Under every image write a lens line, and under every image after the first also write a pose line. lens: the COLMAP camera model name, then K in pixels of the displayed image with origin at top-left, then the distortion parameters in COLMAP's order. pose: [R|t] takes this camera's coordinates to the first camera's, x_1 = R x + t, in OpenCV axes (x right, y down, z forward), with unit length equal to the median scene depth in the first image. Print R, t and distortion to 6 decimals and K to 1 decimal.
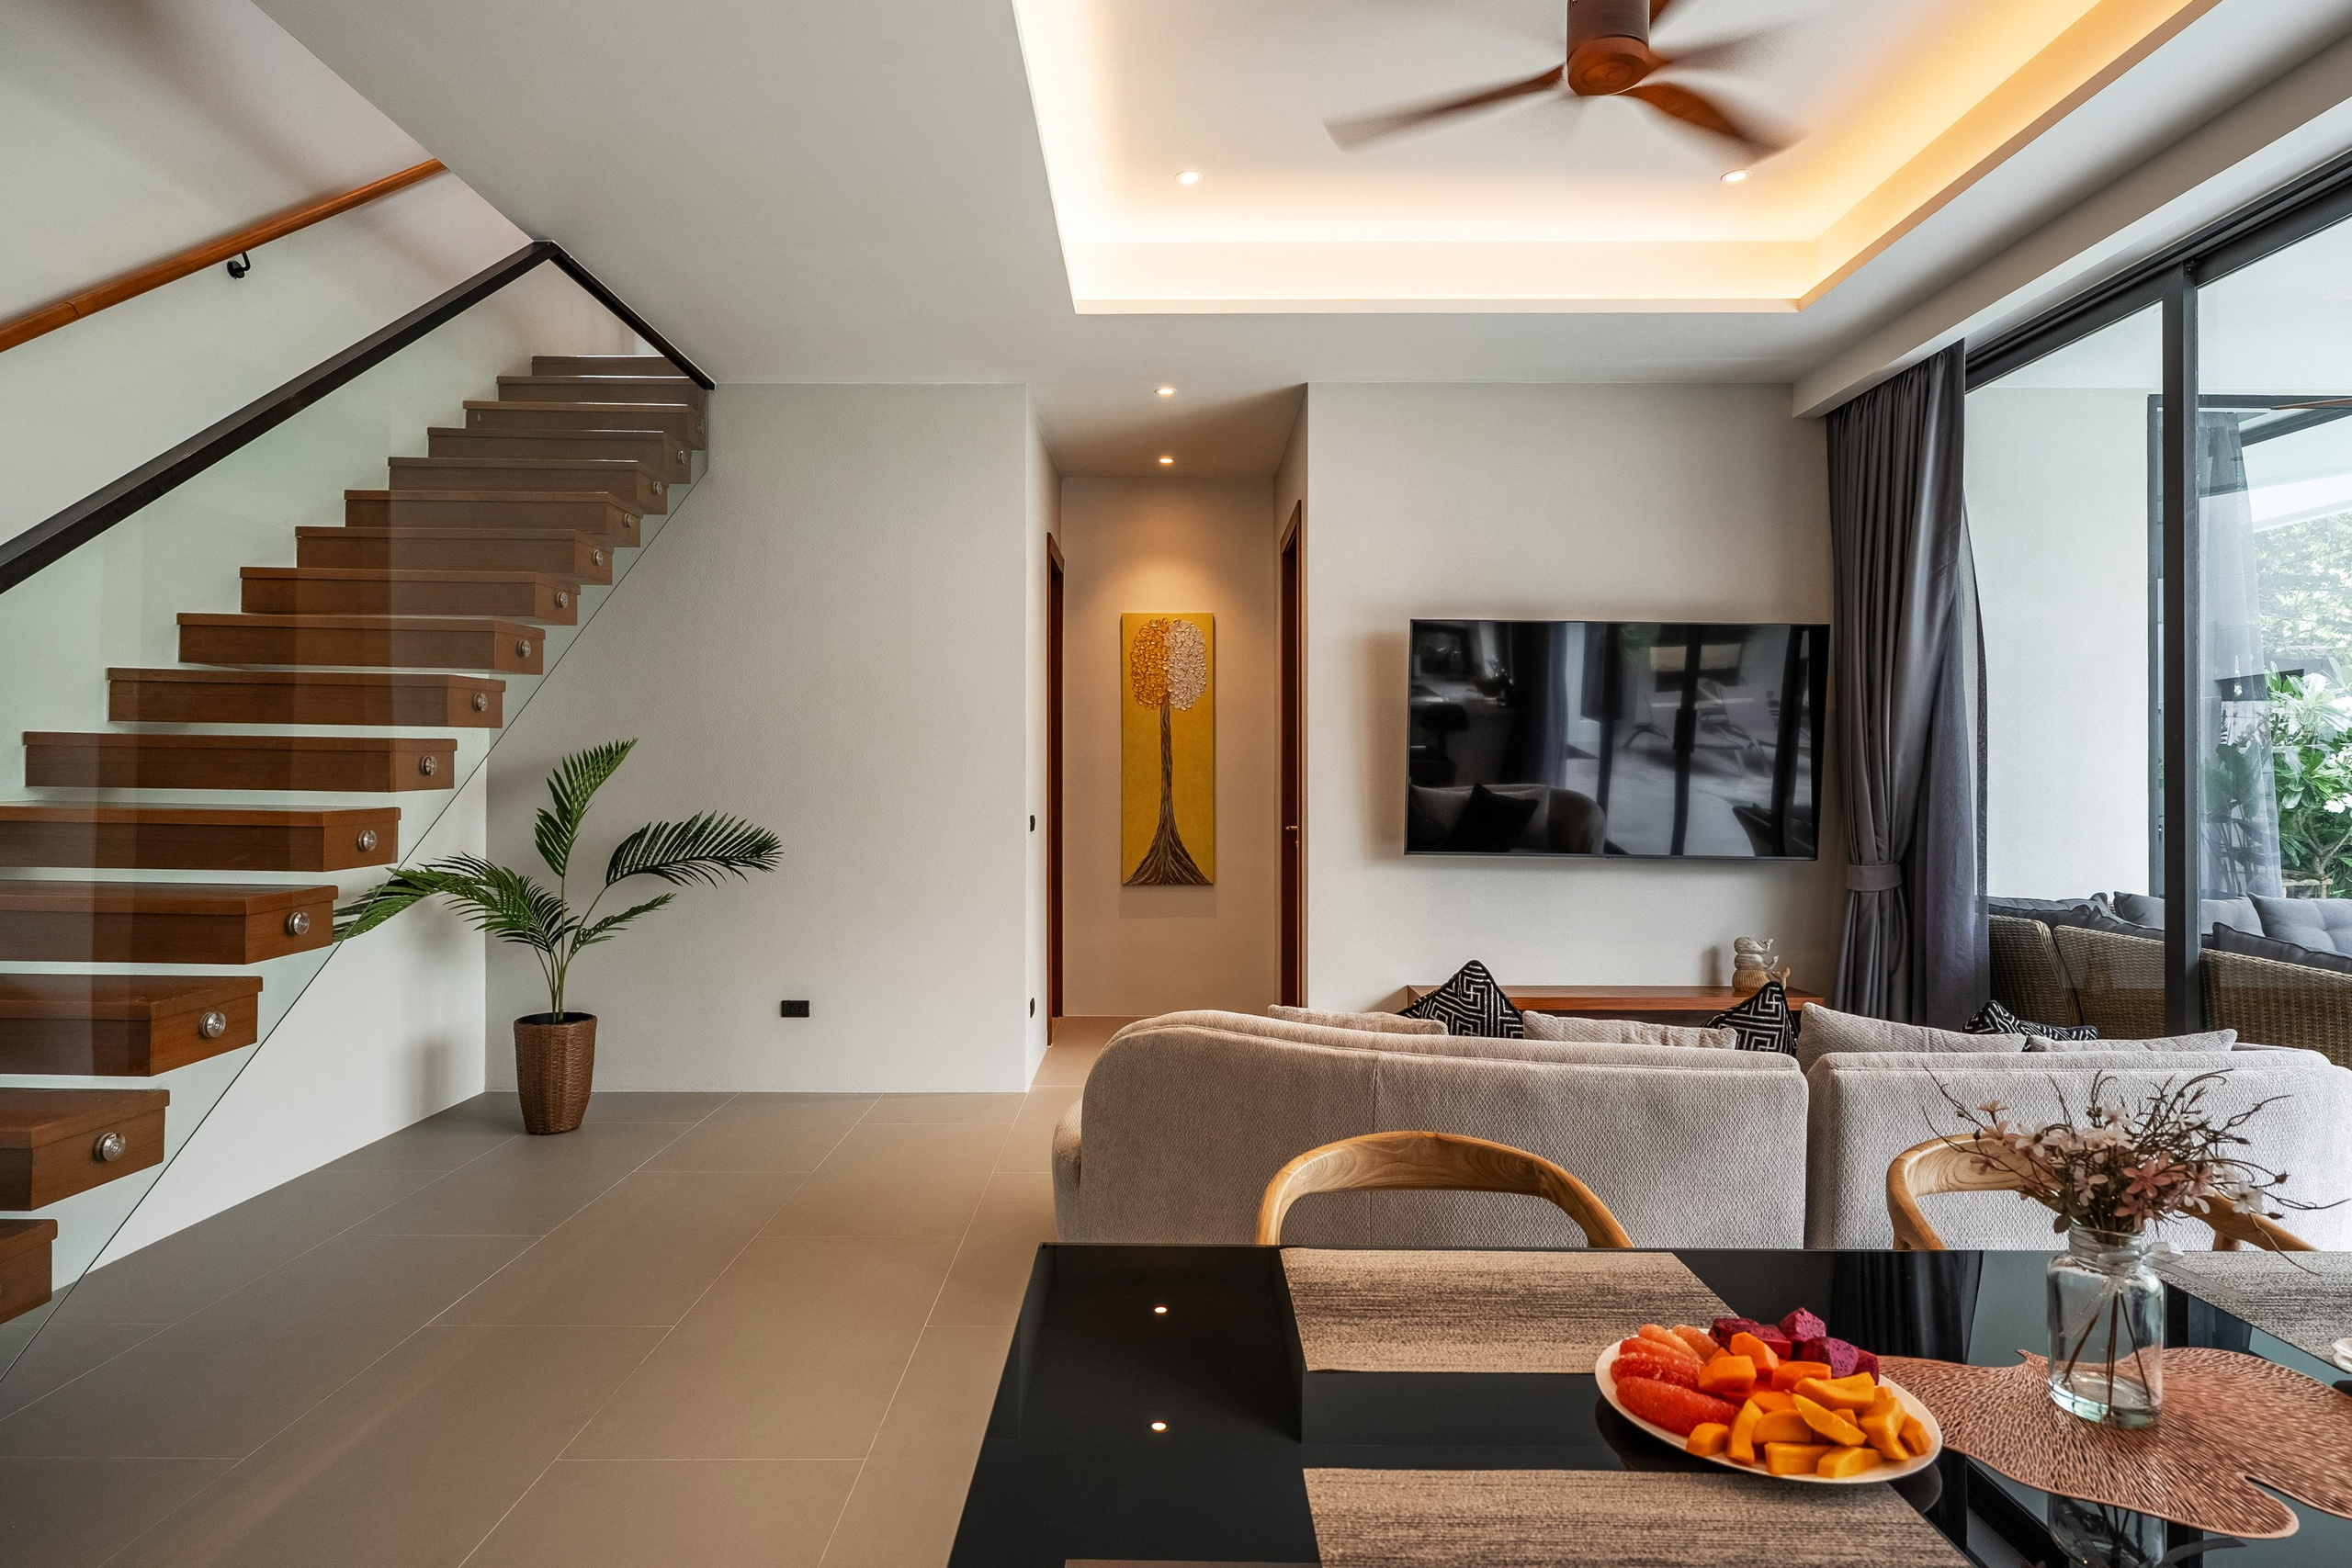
lens RADIAL K [[1308.1, 0, 1161.4], [0, 1308.1, 767.6], [0, 0, 1]] dist [0.002907, 0.001558]
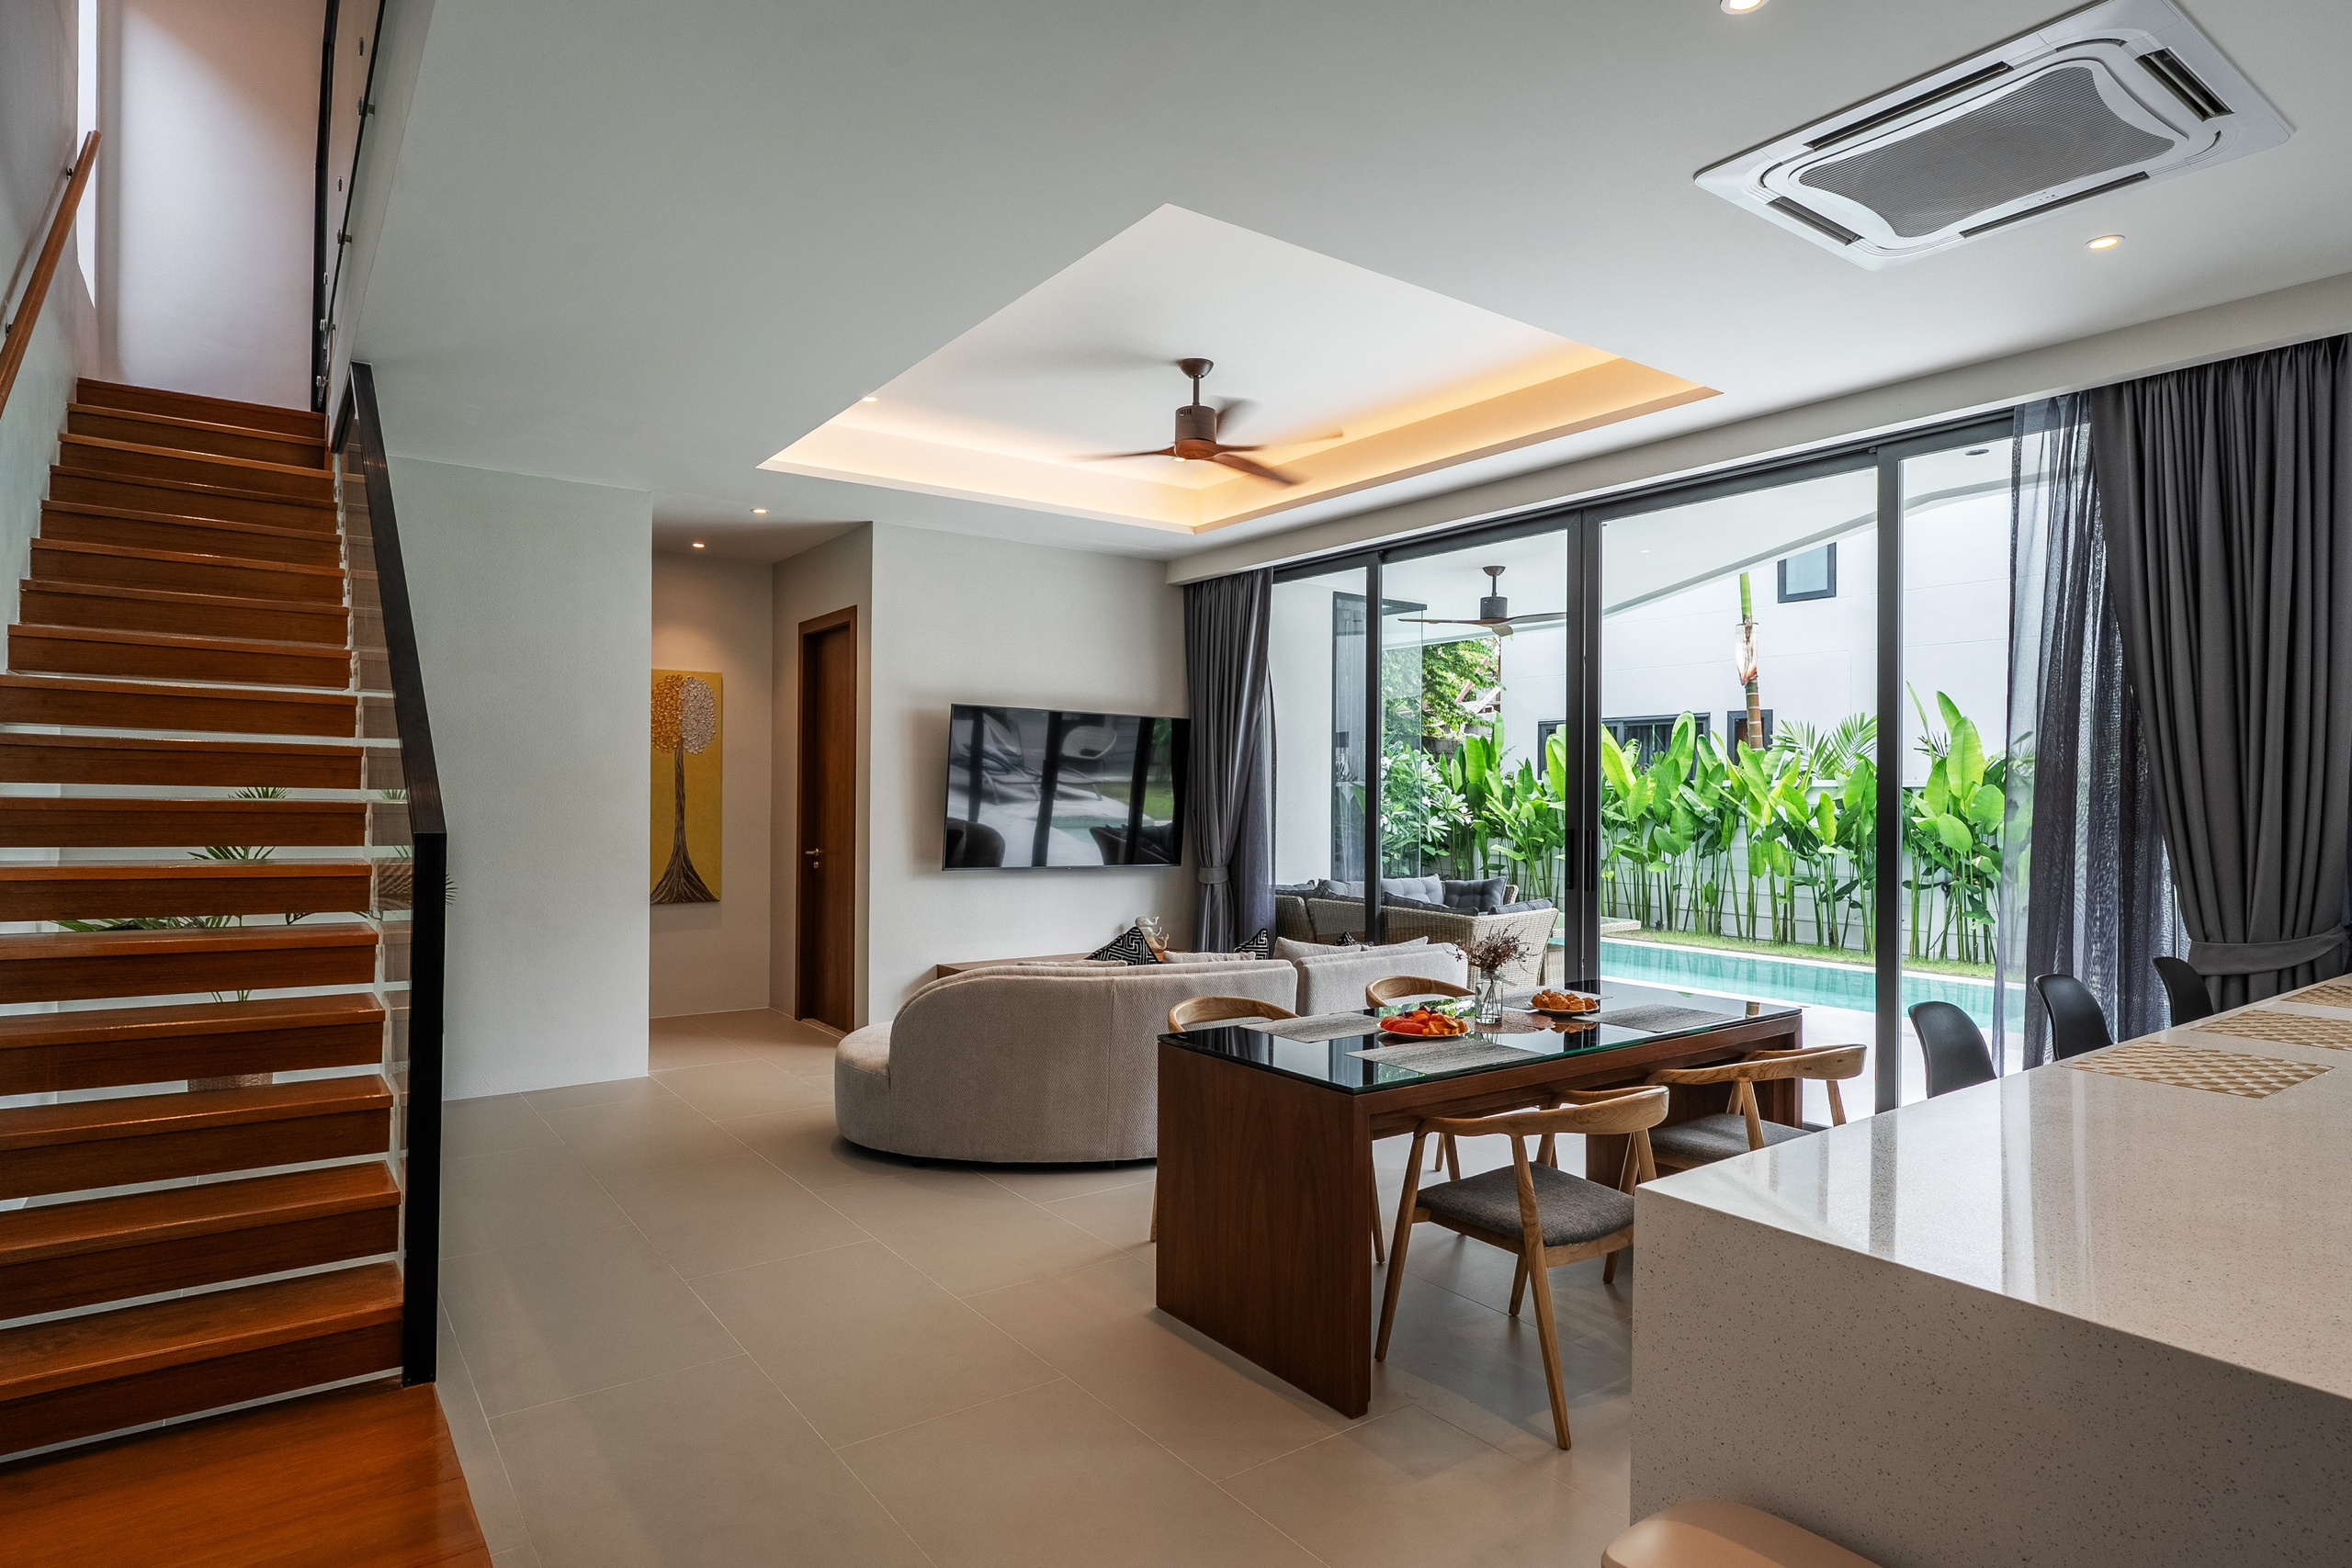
lens RADIAL K [[1279.3, 0, 1214.2], [0, 1279.3, 781.5], [0, 0, 1]] dist [0.002548, 0.001167]
pose [[0.797969, 0.009928, 0.602617, -0.435838], [-0.010172, 0.999944, -0.003004, -0.029382], [-0.602613, -0.003732, 0.798025, -0.285333]]
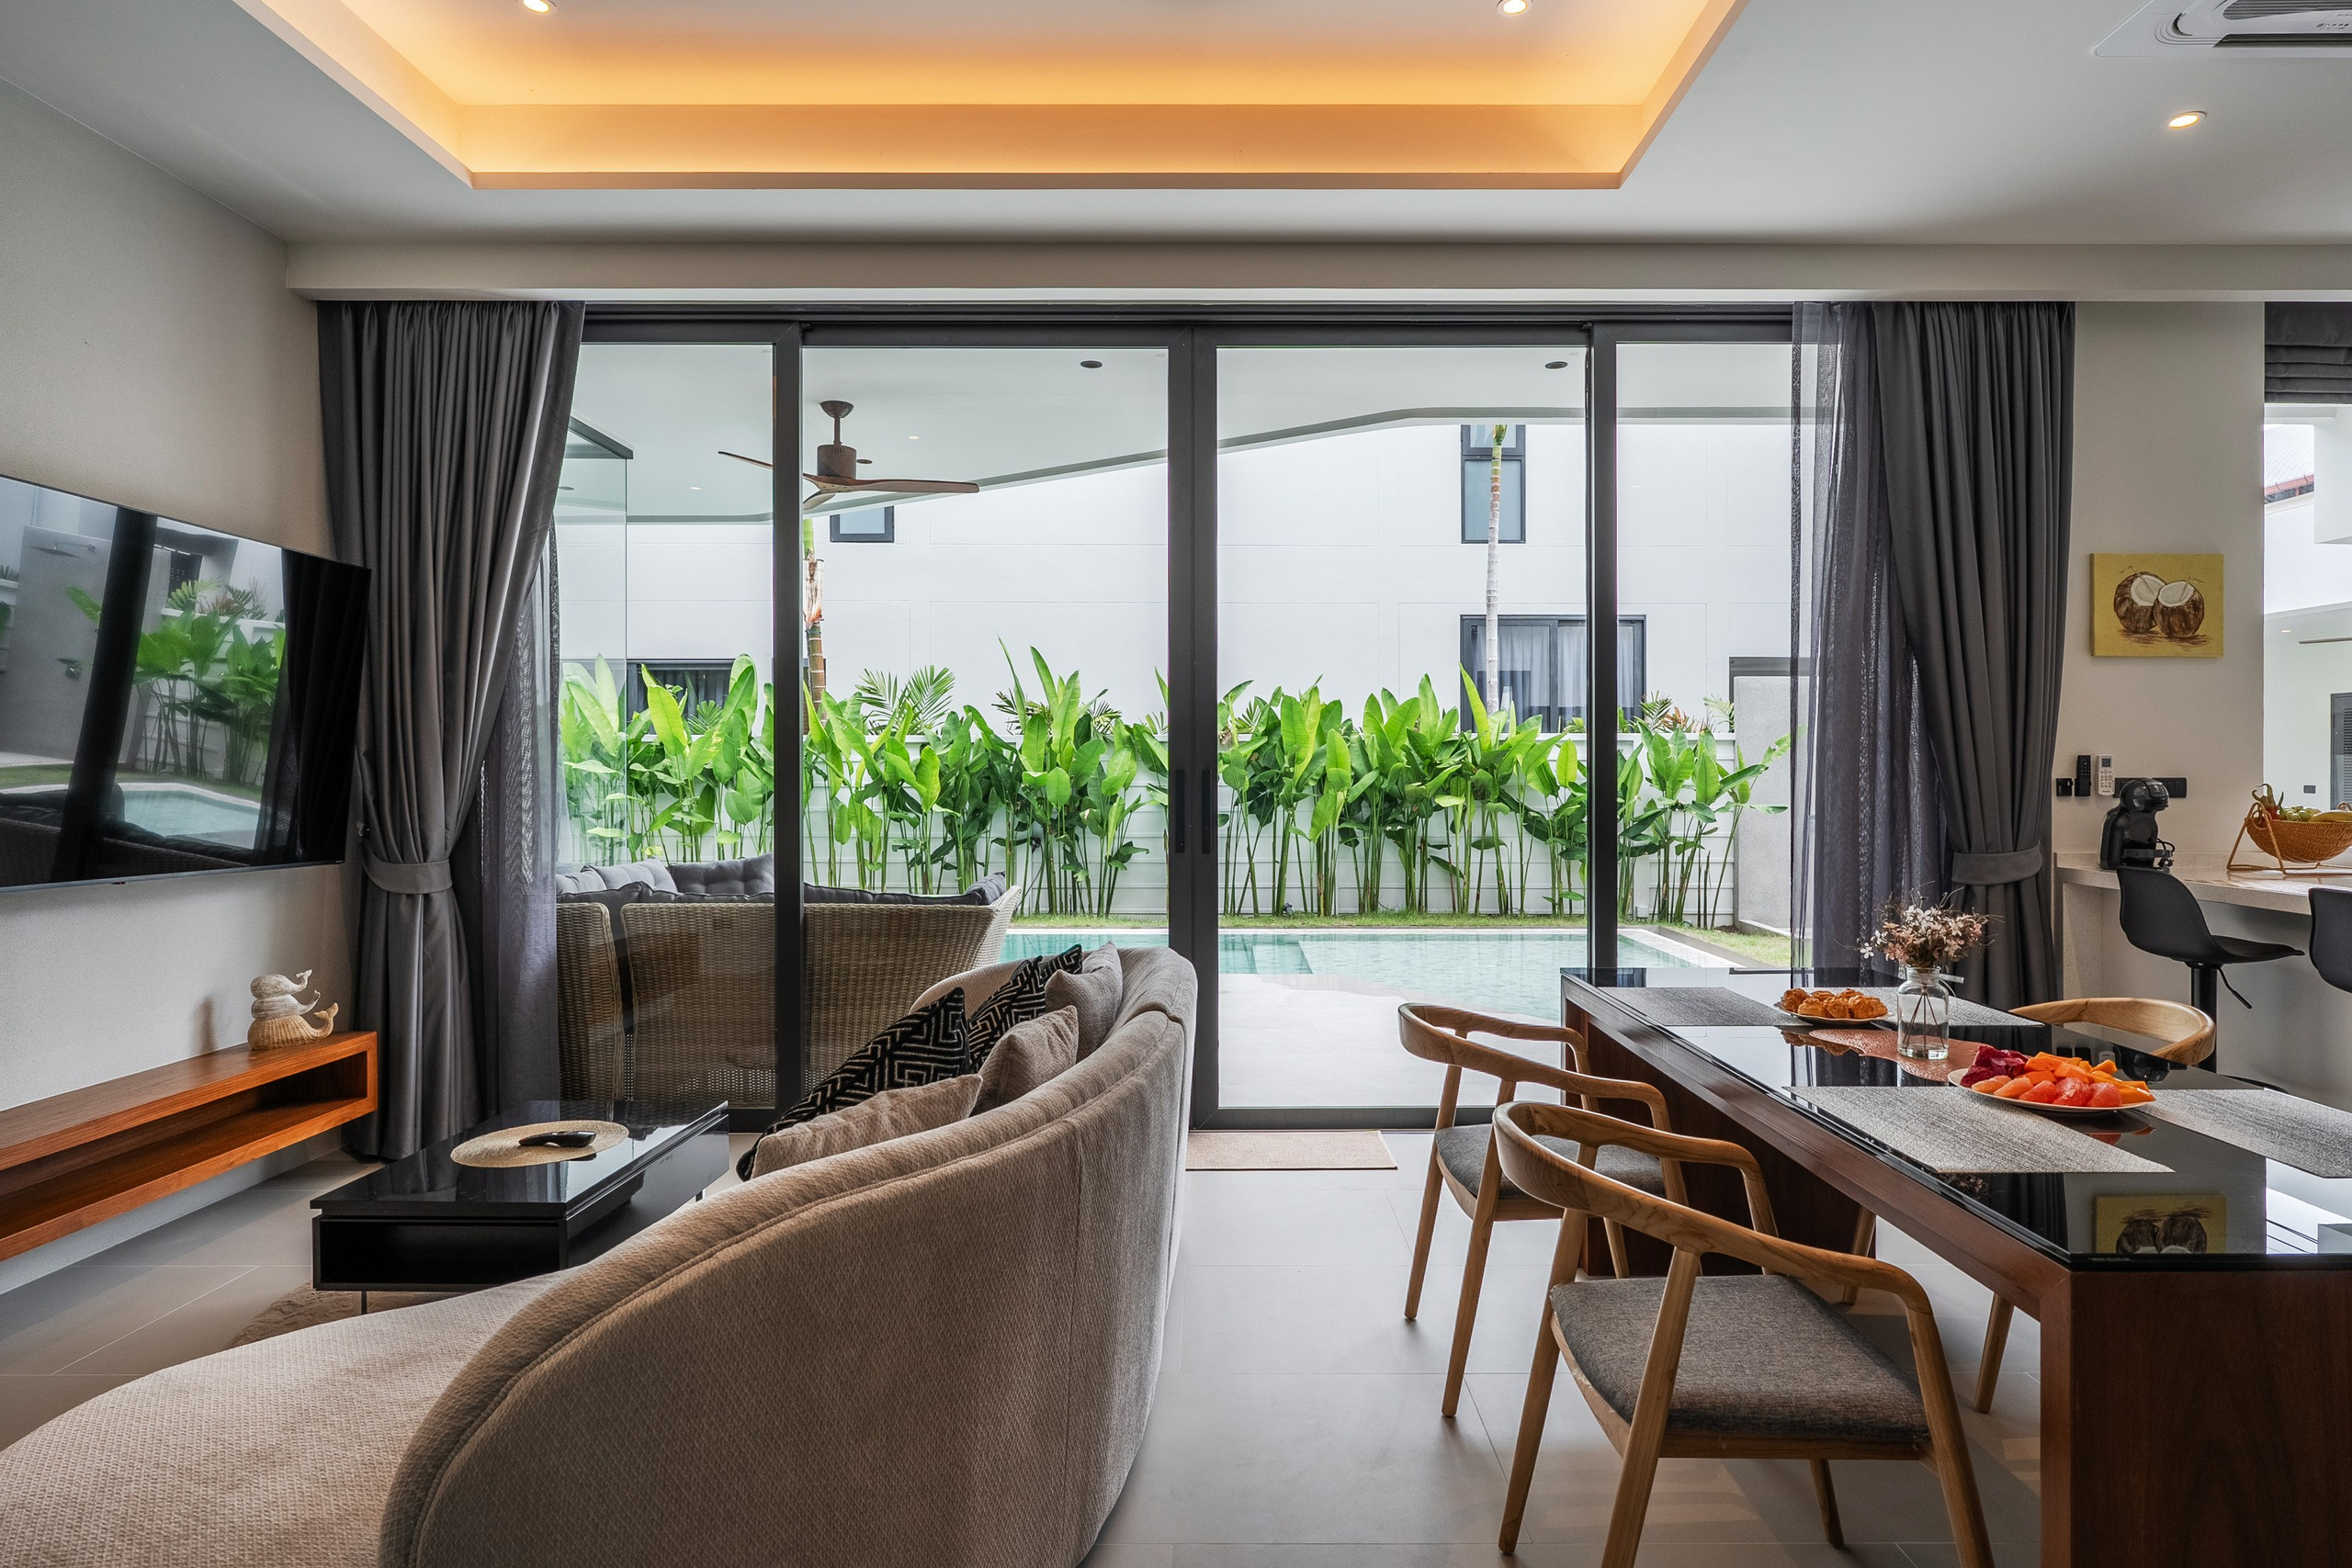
lens RADIAL K [[1279.3, 0, 1214.2], [0, 1279.3, 781.5], [0, 0, 1]] dist [0.002548, 0.001167]
pose [[0.009741, -0.009219, 0.999910, -0.292672], [-0.007637, 0.999928, 0.009294, 0.010077], [-0.999923, -0.007727, 0.009670, 0.497891]]
